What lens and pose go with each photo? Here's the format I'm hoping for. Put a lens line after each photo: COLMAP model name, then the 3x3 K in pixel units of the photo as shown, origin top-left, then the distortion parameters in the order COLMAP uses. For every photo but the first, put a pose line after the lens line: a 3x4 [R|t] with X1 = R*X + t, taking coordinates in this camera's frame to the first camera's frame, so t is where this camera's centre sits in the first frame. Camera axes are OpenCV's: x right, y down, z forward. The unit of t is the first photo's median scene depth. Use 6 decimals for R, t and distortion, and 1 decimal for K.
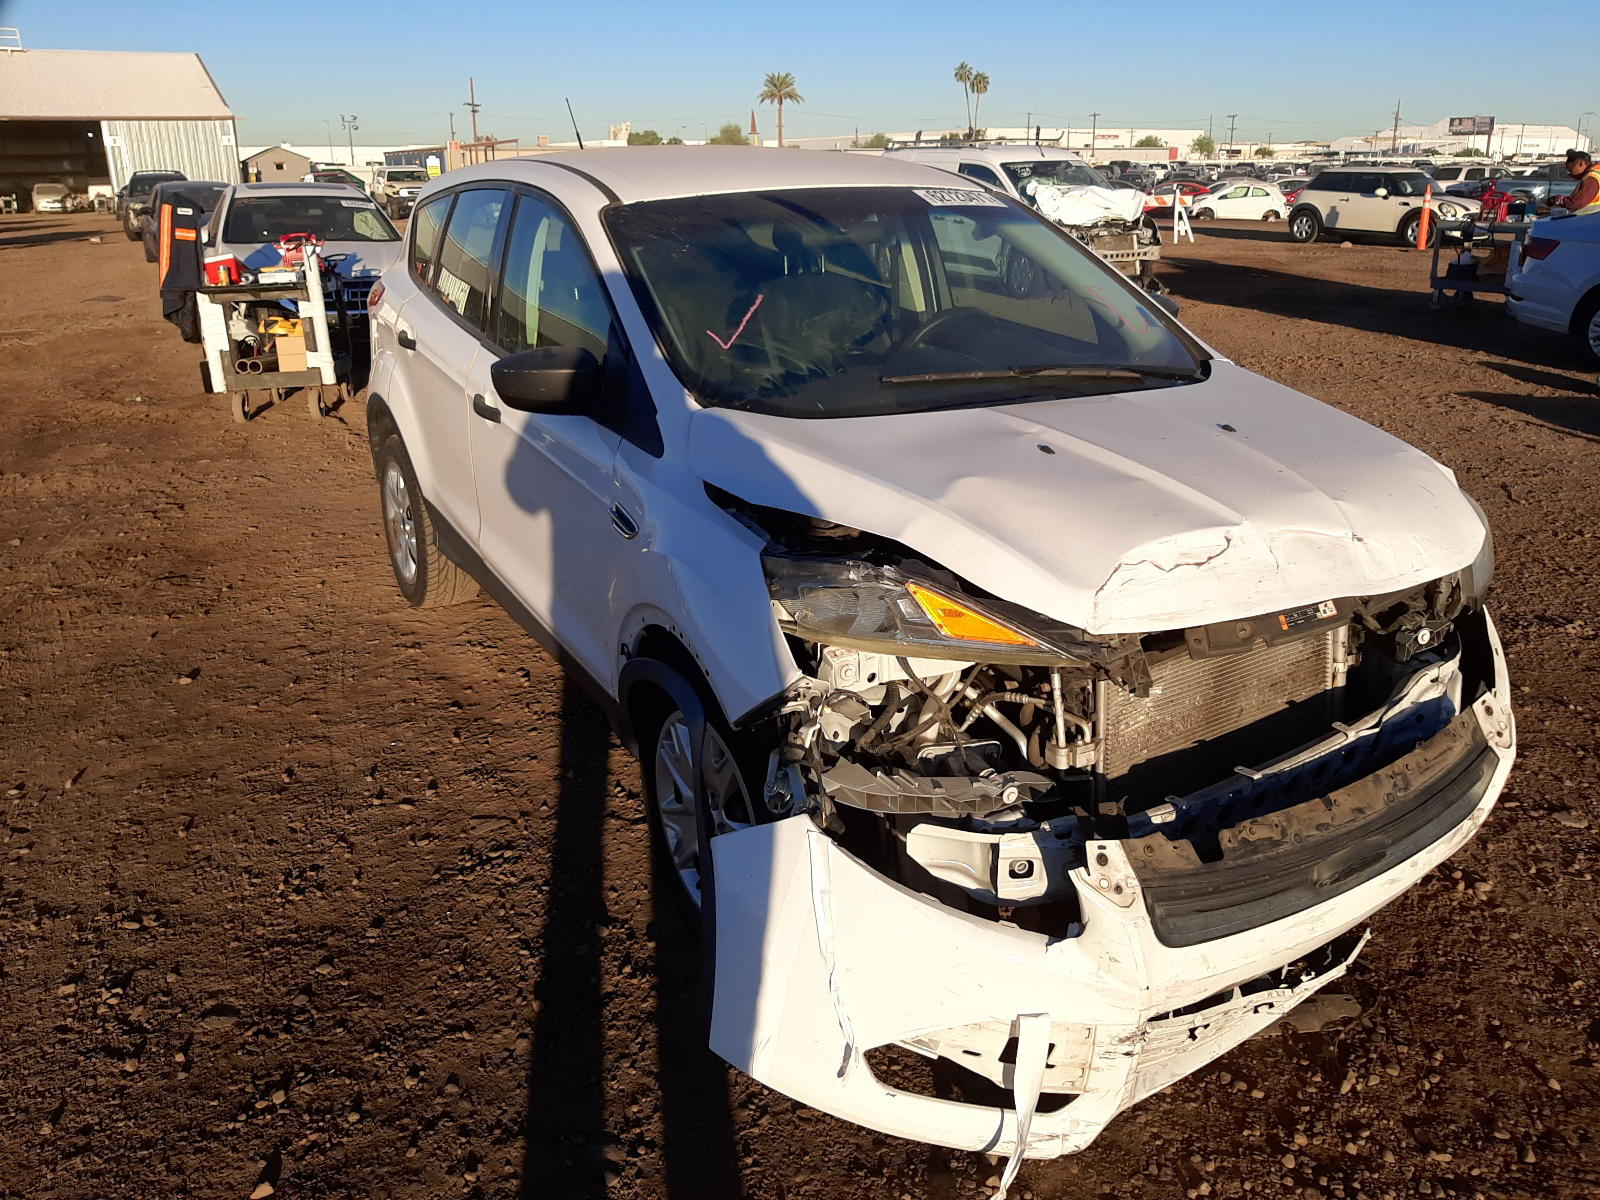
lens RADIAL K [[1212.6, 0, 800.0], [0, 1212.6, 600.0], [0, 0, 1]] dist [0.046021, -0.118902]
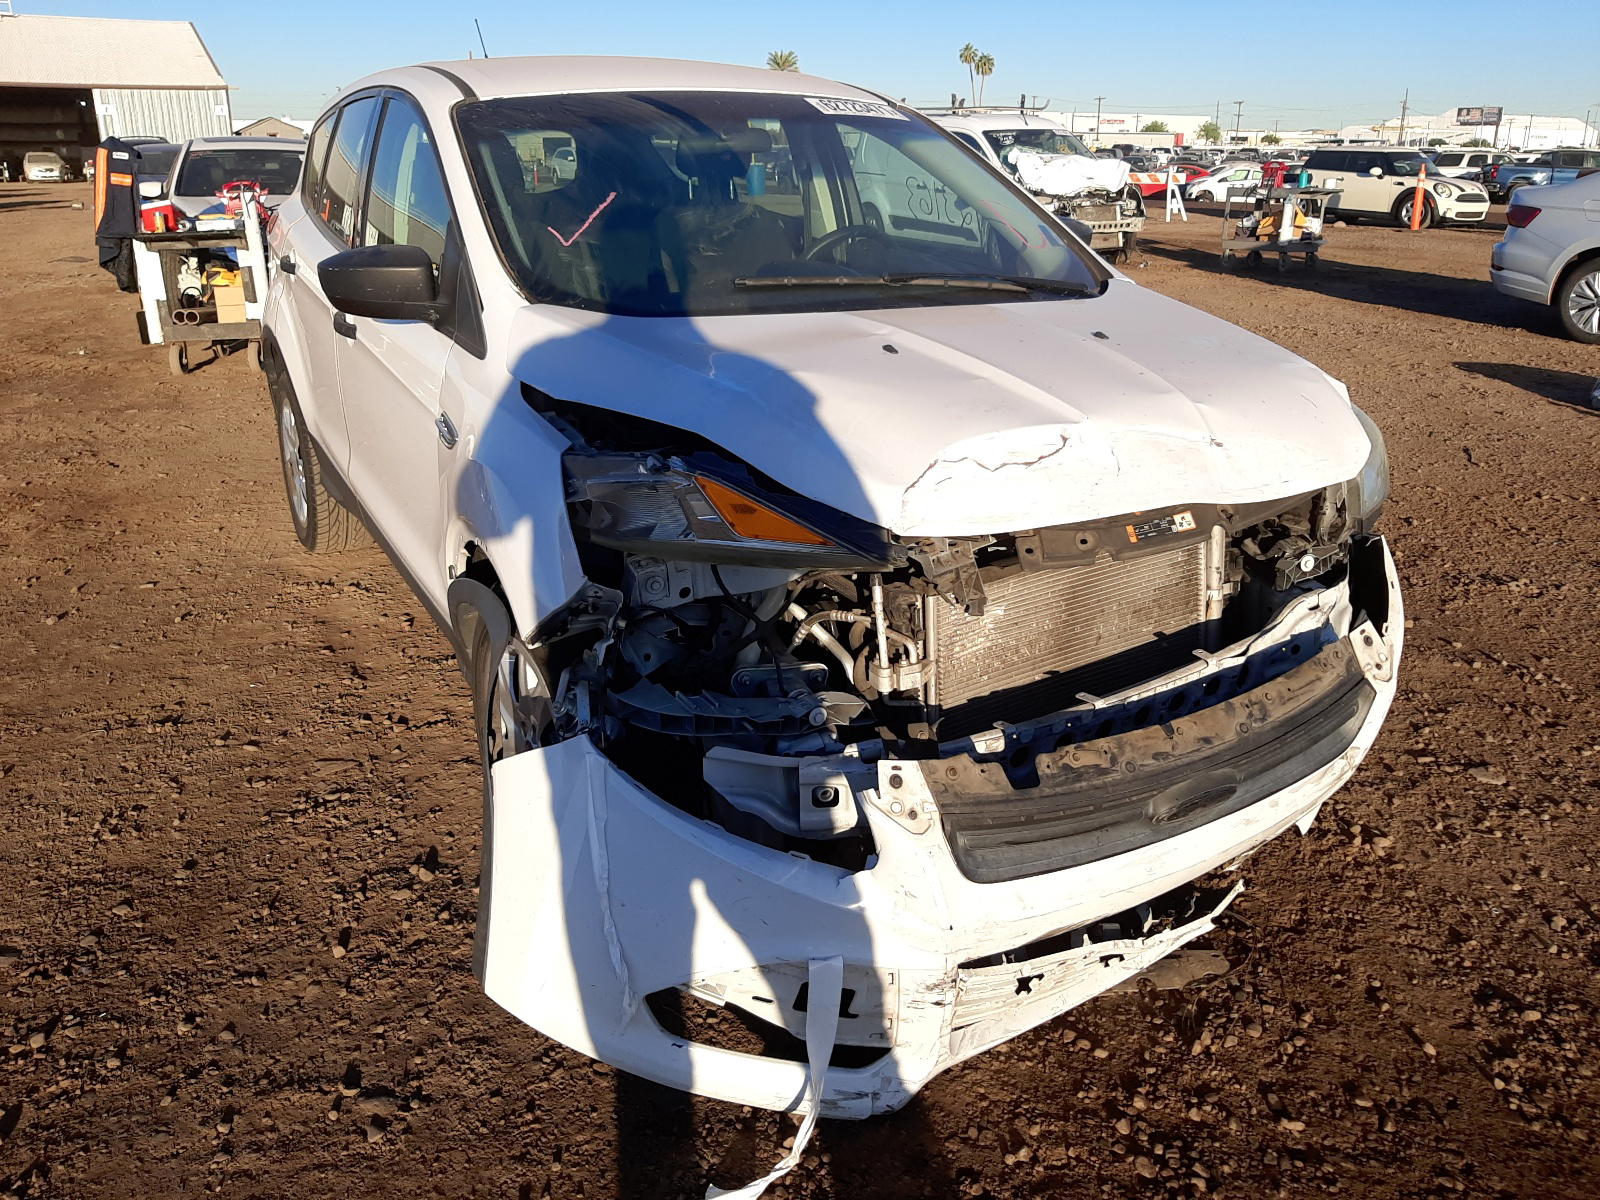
lens RADIAL K [[1217.8, 0, 800.0], [0, 1217.8, 600.0], [0, 0, 1]] dist [0.041998, -0.112685]
pose [[0.999911, 0.012943, 0.003252, 0.126786], [-0.012985, 0.999827, 0.013306, 0.050215], [-0.003079, -0.013347, 0.999906, 0.077890]]
